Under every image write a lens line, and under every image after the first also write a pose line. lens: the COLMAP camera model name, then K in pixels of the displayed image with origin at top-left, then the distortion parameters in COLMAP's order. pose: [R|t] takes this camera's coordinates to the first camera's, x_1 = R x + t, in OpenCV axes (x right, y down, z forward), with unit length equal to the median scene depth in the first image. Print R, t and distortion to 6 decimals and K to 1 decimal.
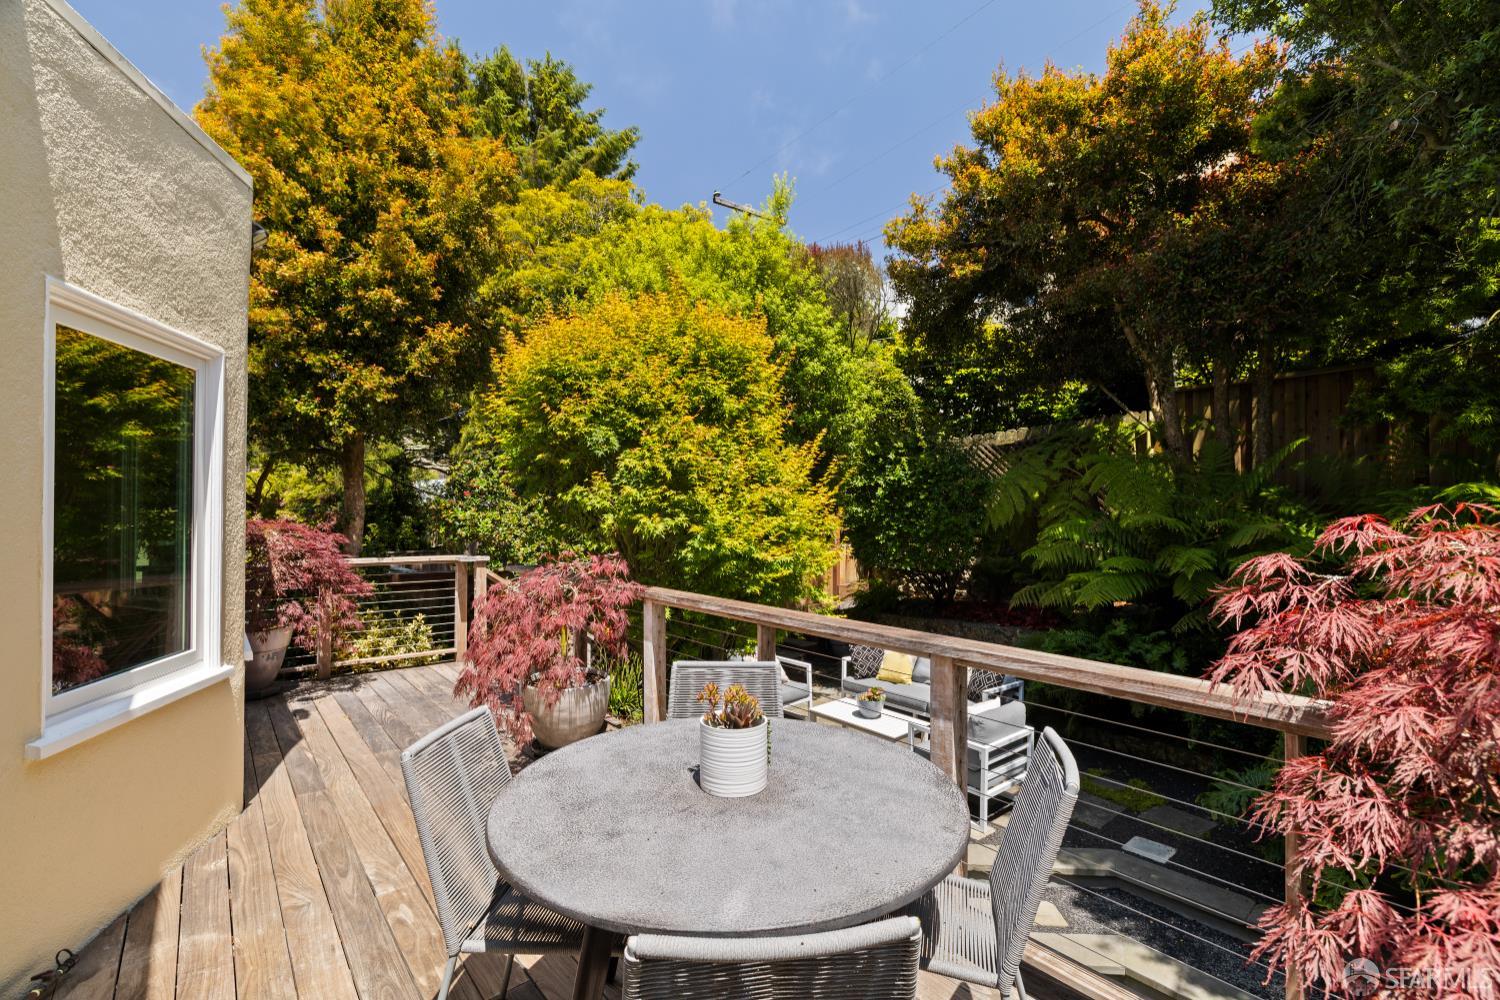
lens RADIAL K [[660.4, 0, 750.6], [0, 660.4, 502.1], [0, 0, 1]] dist [-0.004437, 0.001210]
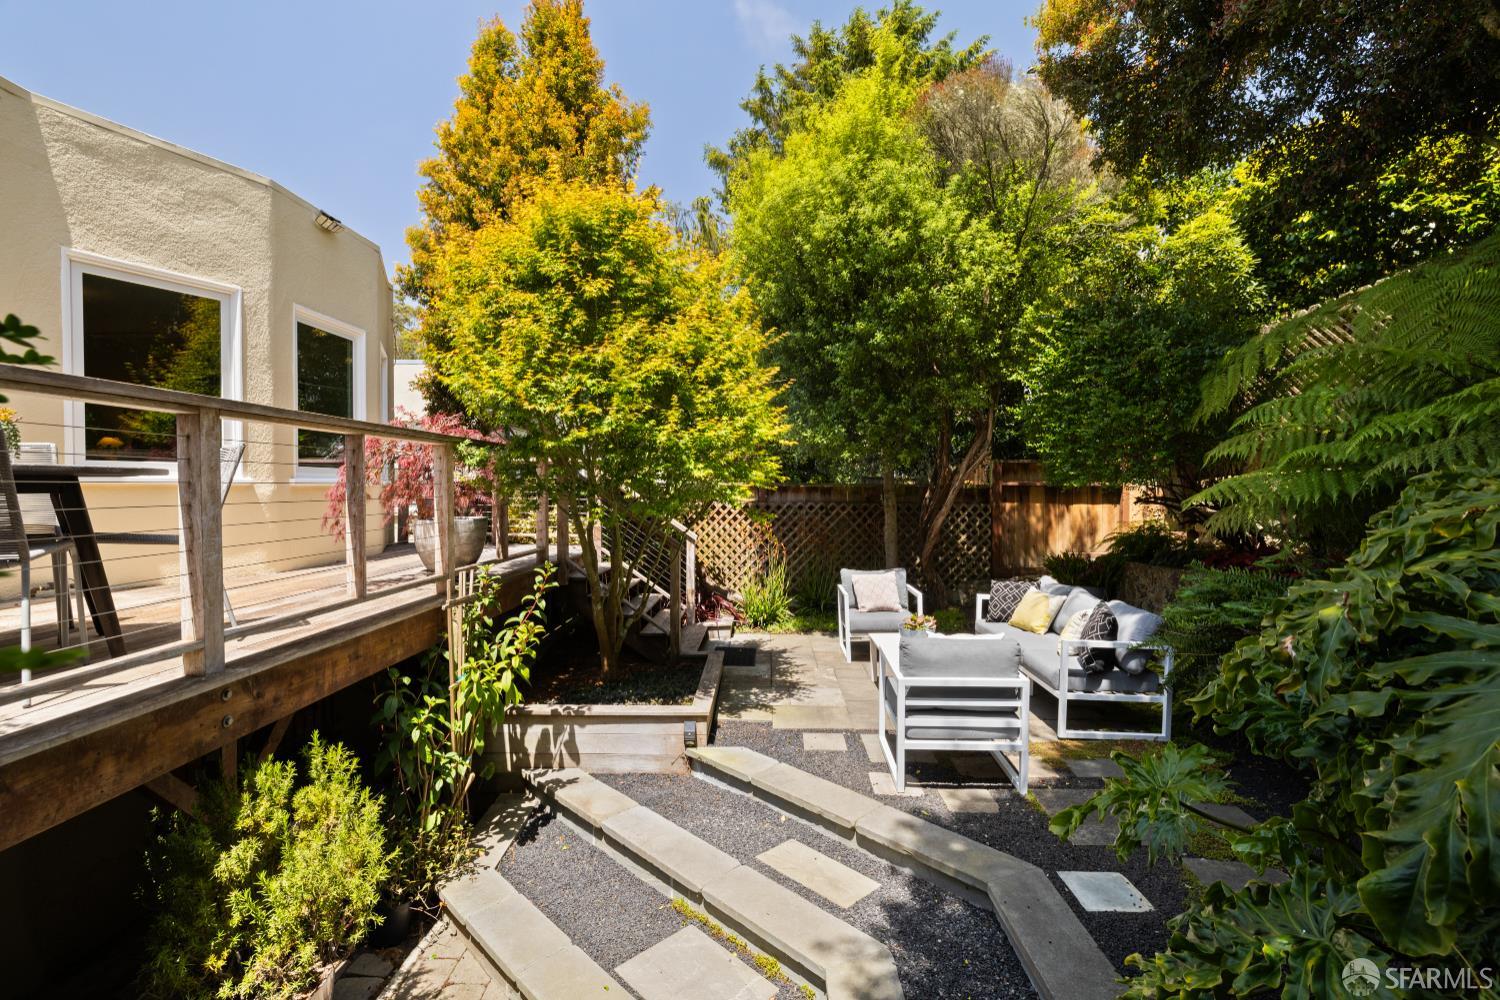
lens RADIAL K [[660.4, 0, 745.8], [0, 660.4, 497.9], [0, 0, 1]] dist [-0.004437, 0.001210]
pose [[0.742749, 0.013230, -0.669439, 0.490178], [0.005249, 0.999659, 0.025579, 0.102370], [0.669550, -0.022513, 0.742426, 0.233056]]
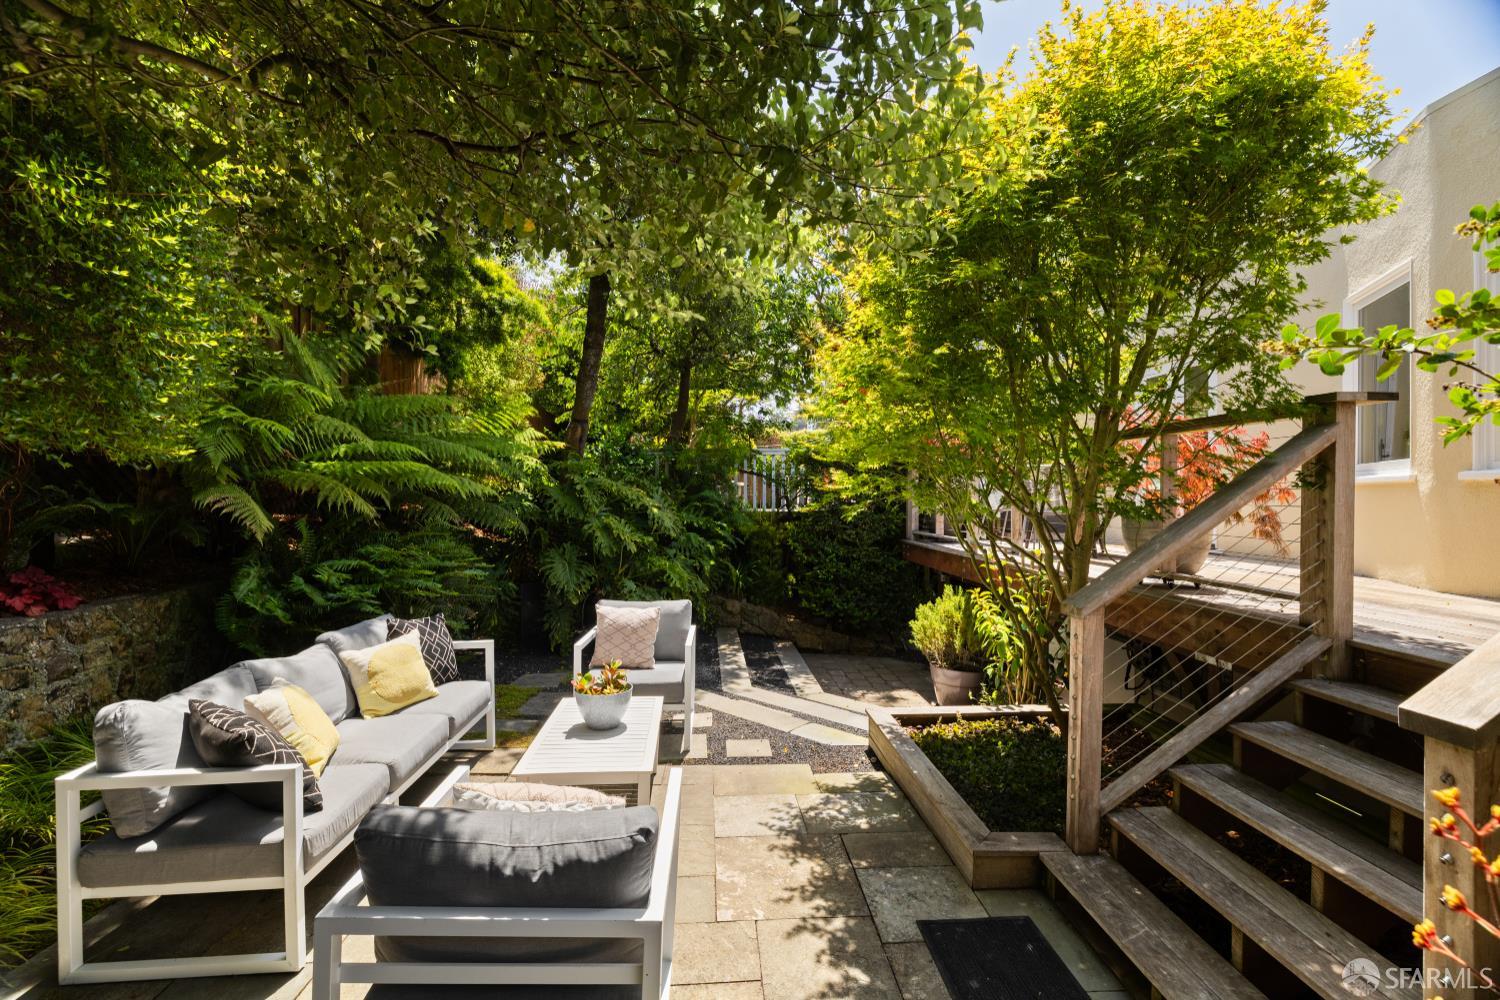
lens RADIAL K [[639.6, 0, 758.5], [0, 639.6, 497.9], [0, 0, 1]] dist [-0.000098, -0.000986]
pose [[-0.811527, -0.011373, 0.584204, -0.178615], [-0.017144, 0.999844, -0.004349, 0.127900], [-0.584063, -0.013545, -0.811595, 1.162384]]
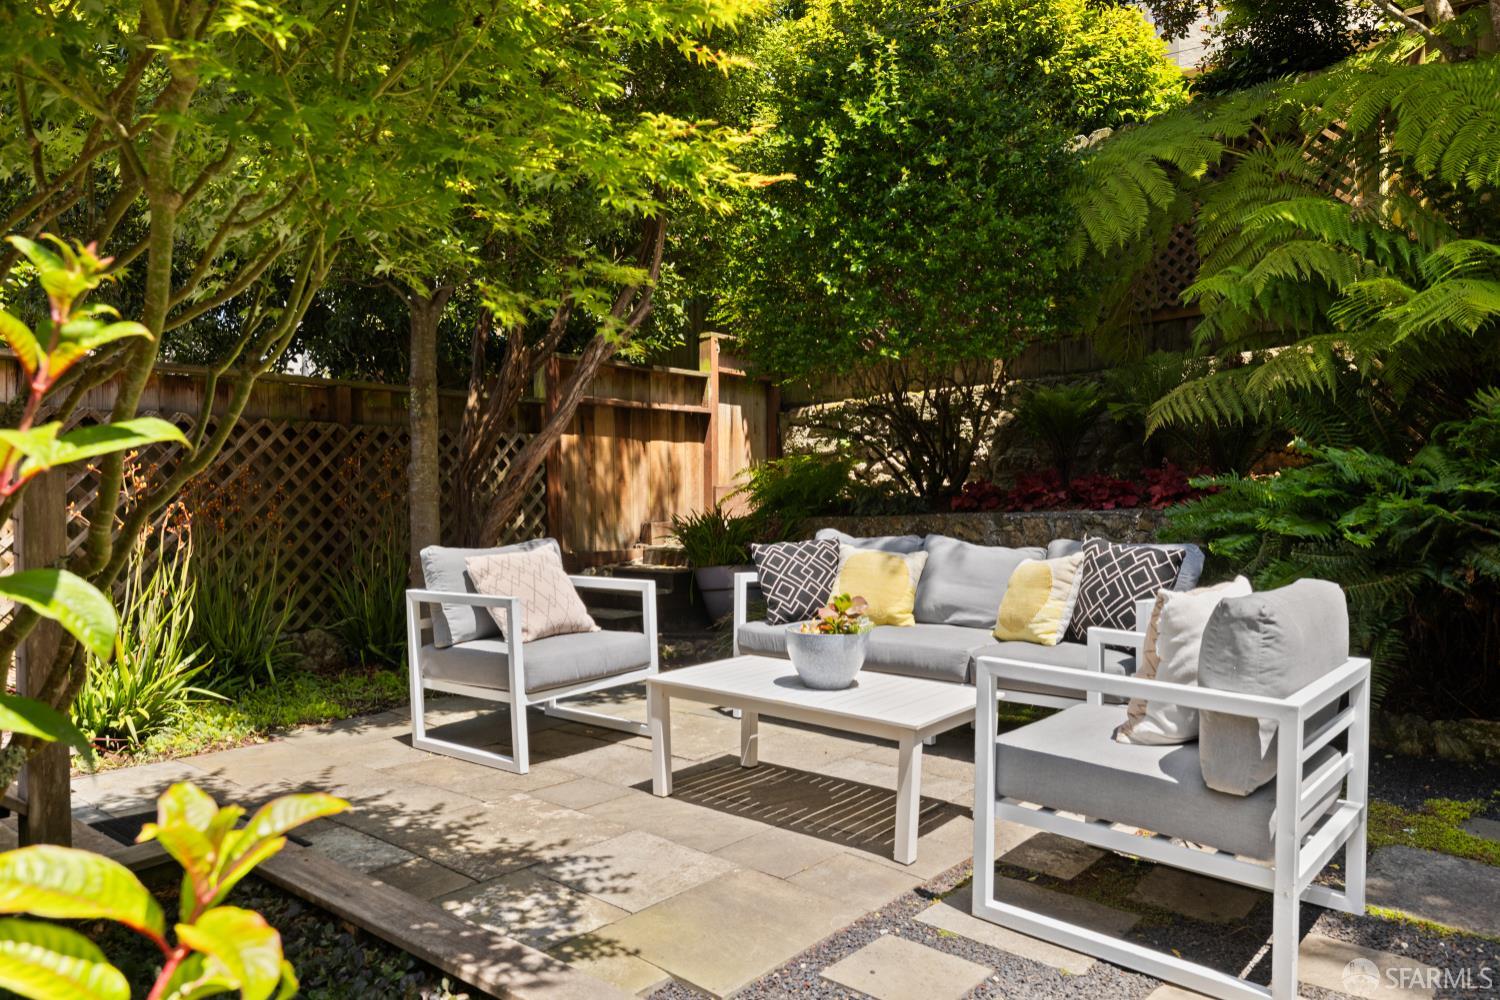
lens RADIAL K [[1020.4, 0, 727.5], [0, 1020.4, 495.0], [0, 0, 1]] dist [-0.012860, -0.000688]
pose [[0.988210, -0.003753, 0.153059, 0.044727], [0.001934, 0.999926, 0.012033, 0.191905], [-0.153092, -0.011595, 0.988144, 0.428399]]
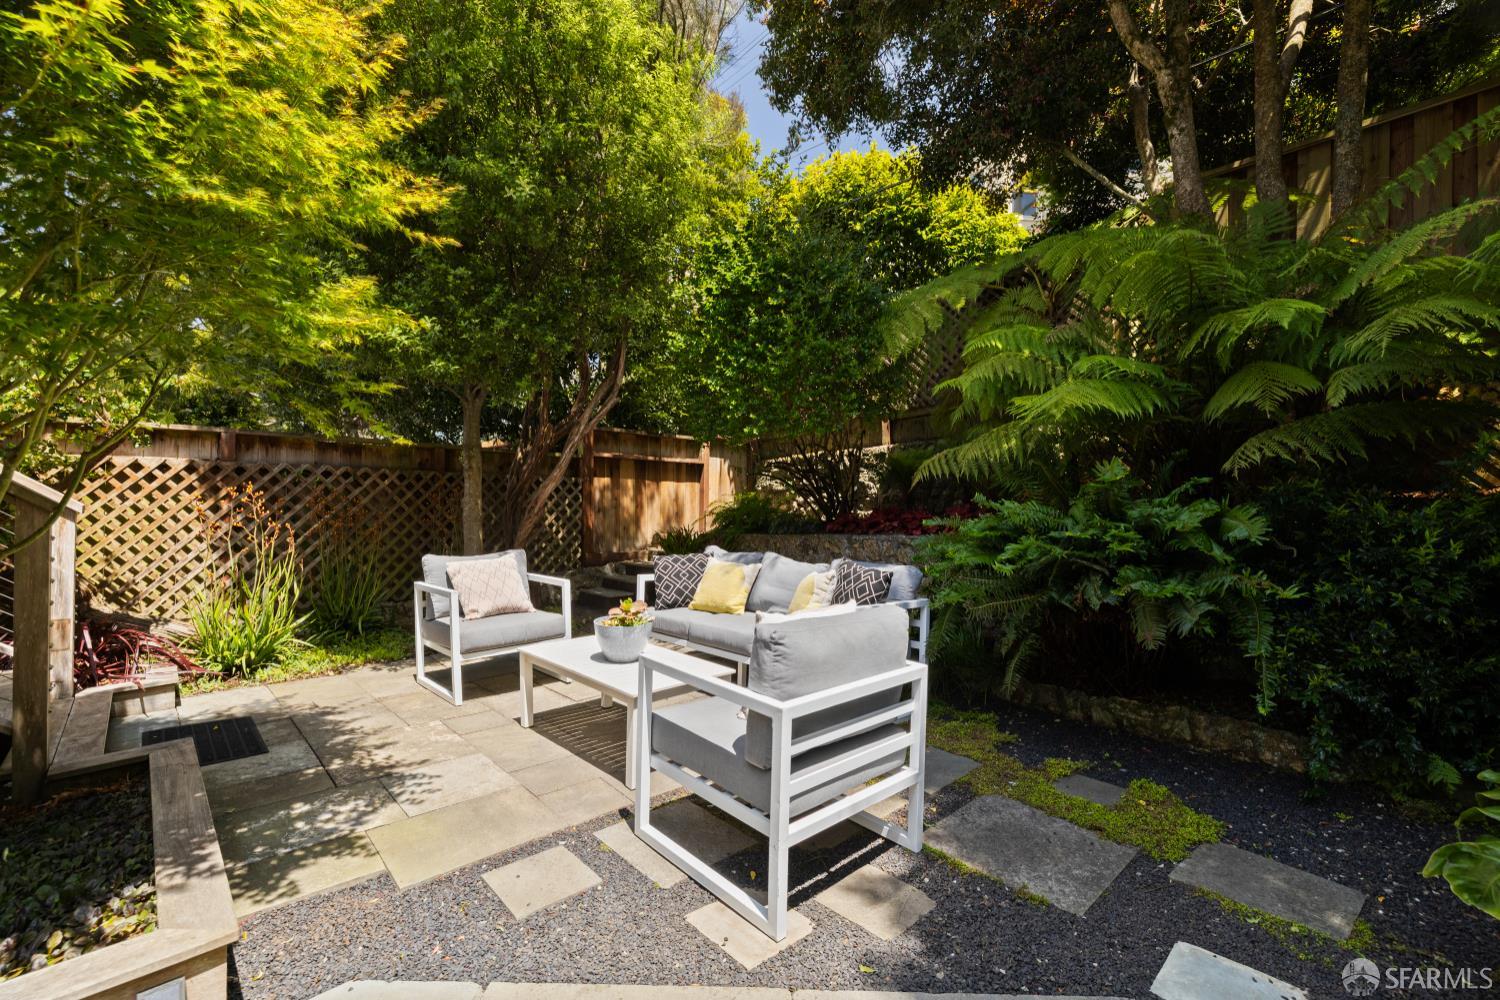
lens RADIAL K [[639.6, 0, 748.9], [0, 639.6, 506.6], [0, 0, 1]] dist [-0.000098, -0.000986]
pose [[0.998338, 0.010608, 0.056637, 0.216687], [-0.011217, 0.999883, 0.010448, 0.176018], [-0.056520, -0.011066, 0.998340, 0.443417]]
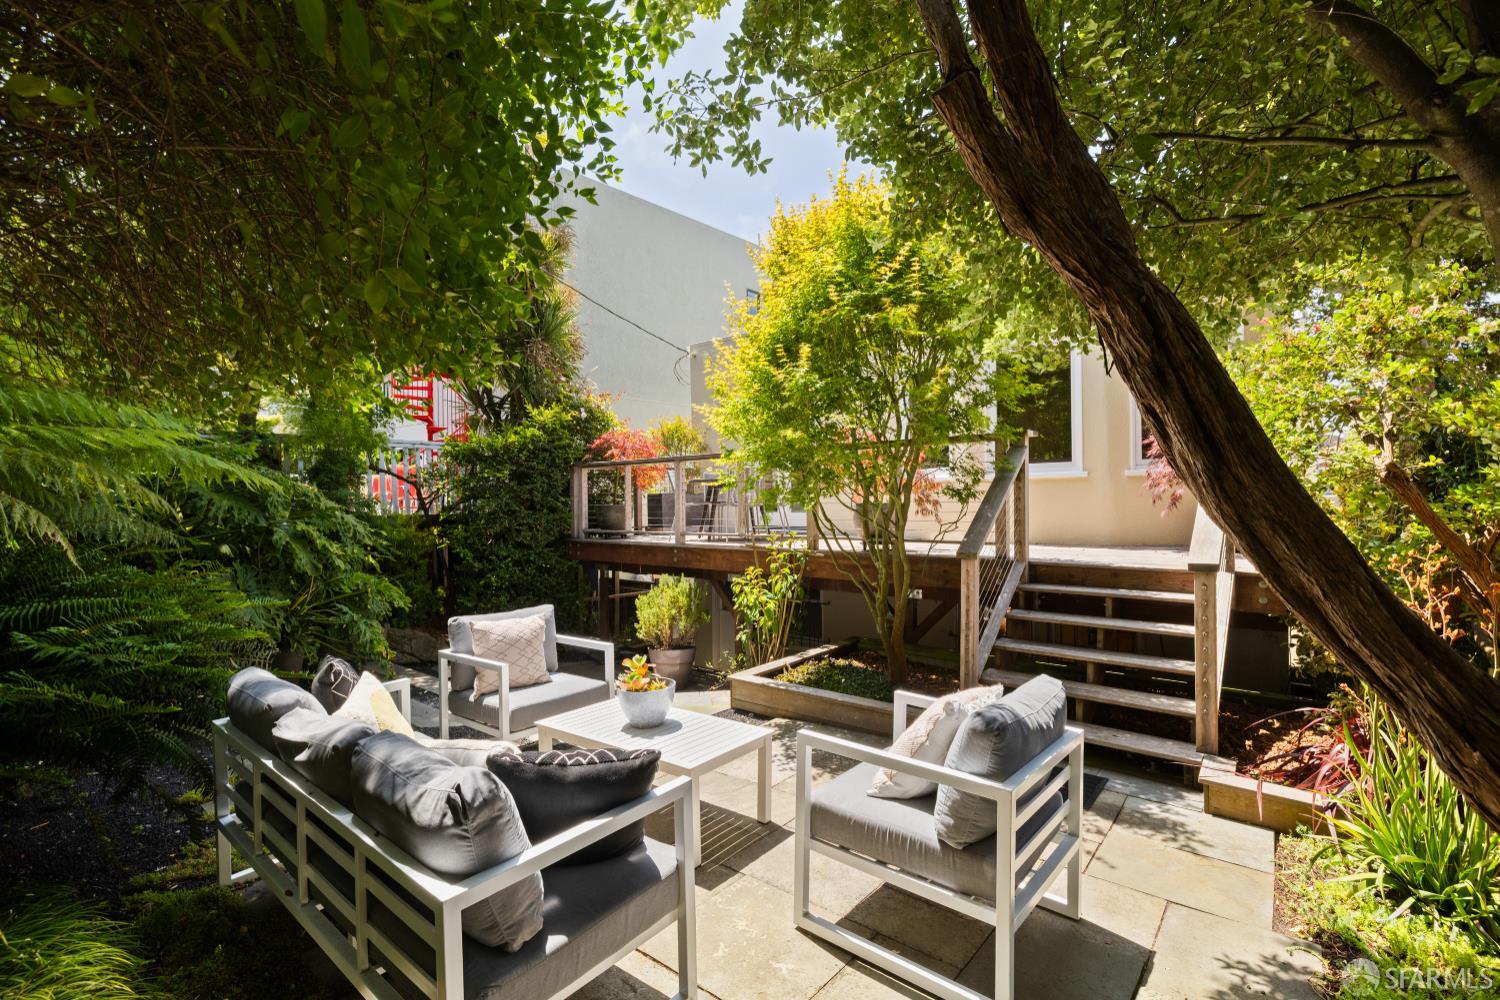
lens RADIAL K [[660.4, 0, 753.5], [0, 660.4, 503.3], [0, 0, 1]] dist [-0.004437, 0.001210]
pose [[-0.978645, -0.004096, -0.205515, 0.182757], [-0.002144, 0.999950, -0.009721, 0.142044], [0.205544, -0.009073, -0.978606, 1.302641]]
